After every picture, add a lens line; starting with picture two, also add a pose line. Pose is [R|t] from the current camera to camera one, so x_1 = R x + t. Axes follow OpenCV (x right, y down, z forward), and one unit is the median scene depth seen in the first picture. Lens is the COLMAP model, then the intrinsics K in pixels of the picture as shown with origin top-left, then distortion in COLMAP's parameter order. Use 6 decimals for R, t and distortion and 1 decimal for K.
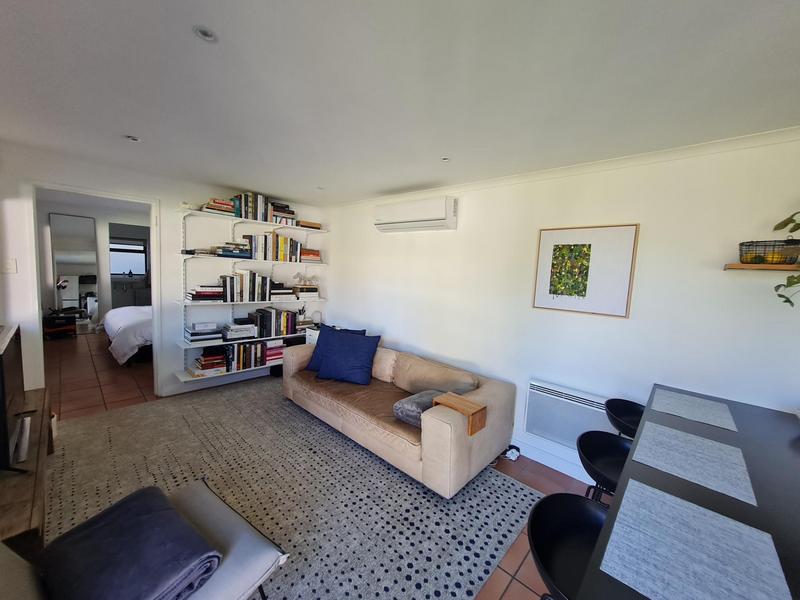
lens RADIAL K [[314.4, 0, 400.2], [0, 314.4, 301.8], [0, 0, 1]] dist [-0.000939, 0.000421]
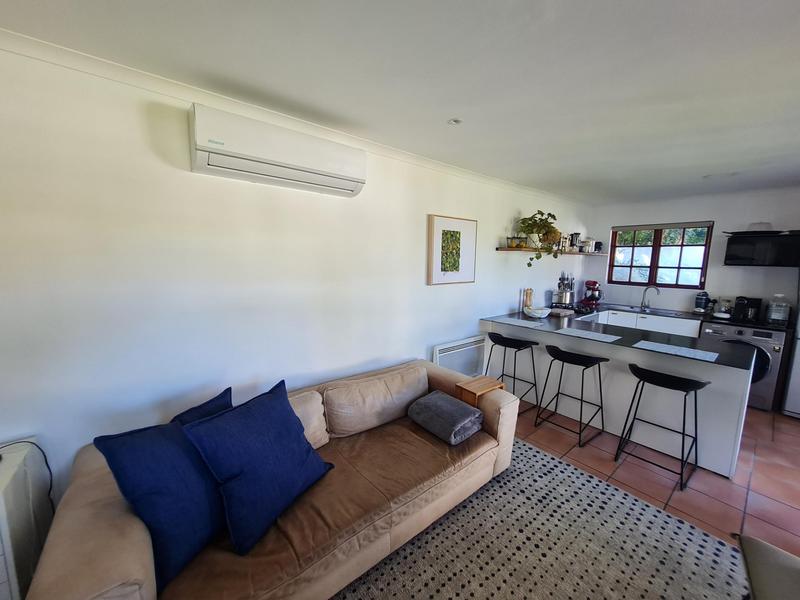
lens RADIAL K [[314.4, 0, 400.2], [0, 314.4, 301.8], [0, 0, 1]] dist [-0.000939, 0.000421]
pose [[0.136515, -0.185190, 0.973174, -0.504378], [0.089092, 0.980686, 0.174122, -0.093254], [-0.986624, 0.062932, 0.150377, 0.683239]]
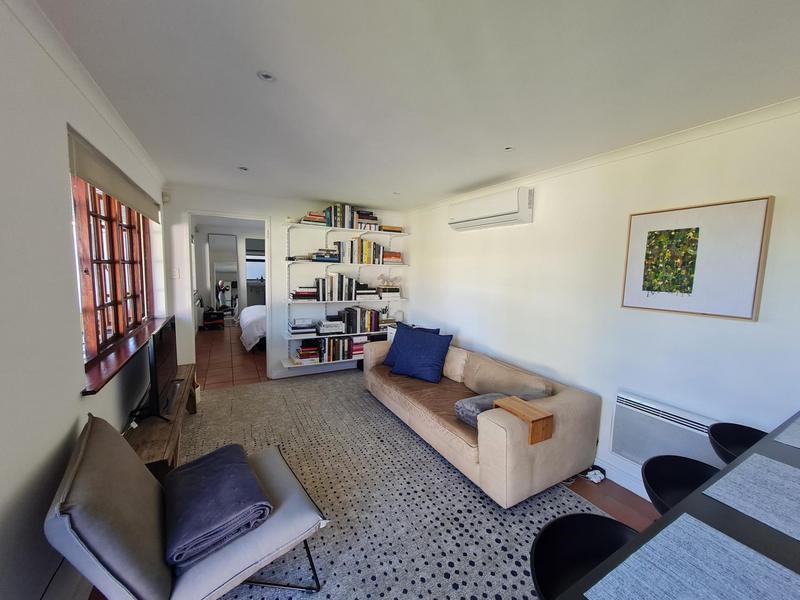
lens RADIAL K [[314.4, 0, 400.2], [0, 314.4, 301.8], [0, 0, 1]] dist [-0.000939, 0.000421]
pose [[0.950399, 0.003307, -0.311015, 0.084513], [-0.005688, 0.999961, -0.006748, 0.009846], [0.310981, 0.008183, 0.950381, 0.002171]]
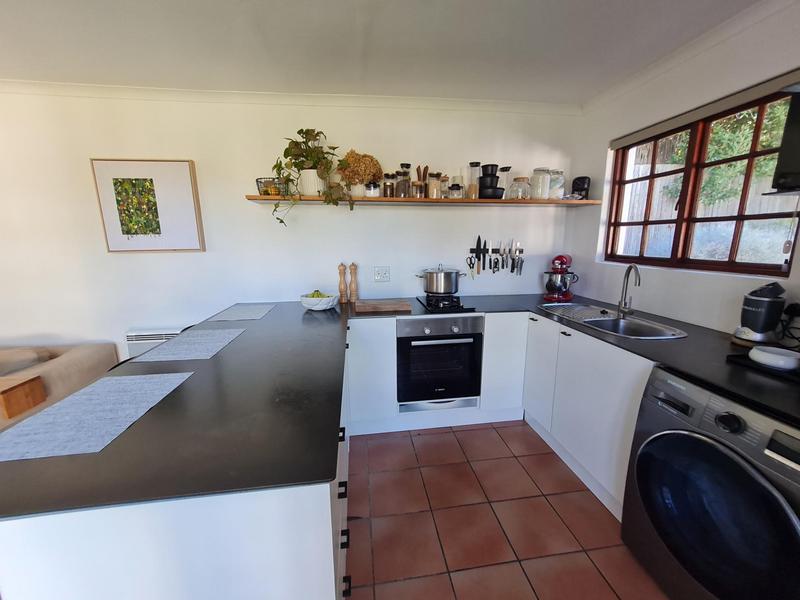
lens RADIAL K [[314.4, 0, 400.2], [0, 314.4, 301.8], [0, 0, 1]] dist [-0.000939, 0.000421]
pose [[0.633280, -0.206956, 0.745738, 0.184428], [0.117924, 0.978134, 0.171309, 0.072121], [-0.764886, -0.020546, 0.643838, -0.140546]]
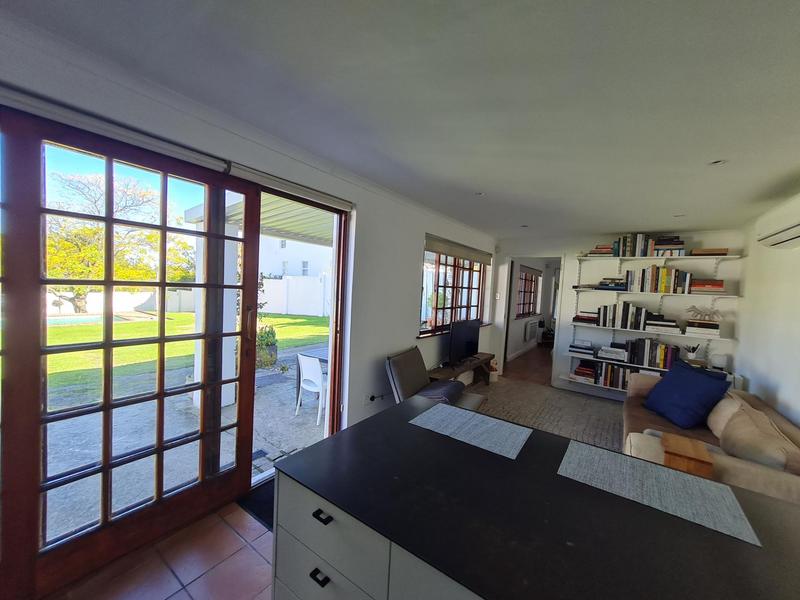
lens RADIAL K [[314.4, 0, 400.2], [0, 314.4, 301.8], [0, 0, 1]] dist [-0.000939, 0.000421]
pose [[0.132556, 0.001358, -0.991175, 0.567143], [-0.140593, 0.989914, -0.017446, 0.038025], [0.981154, 0.141665, 0.131410, 0.059592]]
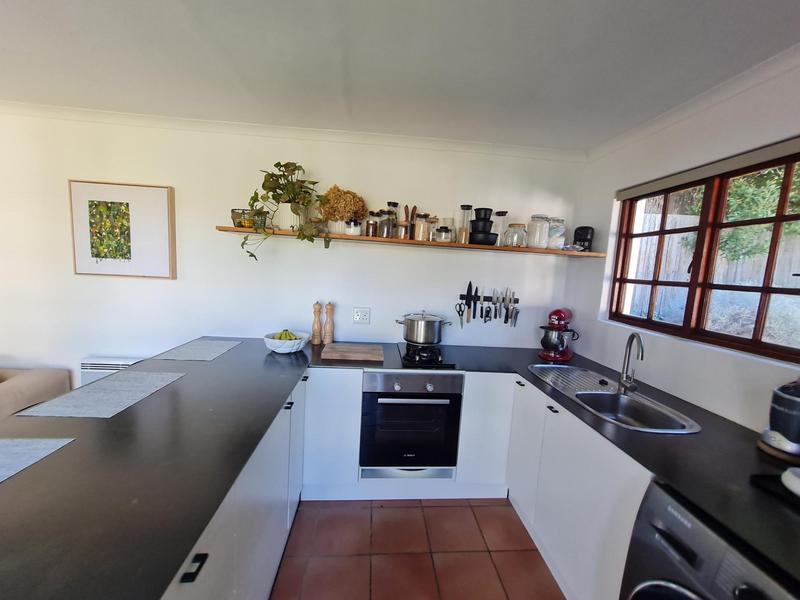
lens RADIAL K [[314.4, 0, 400.2], [0, 314.4, 301.8], [0, 0, 1]] dist [-0.000939, 0.000421]
pose [[0.675947, -0.095454, 0.730743, 0.281461], [0.051138, 0.995261, 0.082704, 0.048101], [-0.735174, -0.018534, 0.677625, -0.154428]]
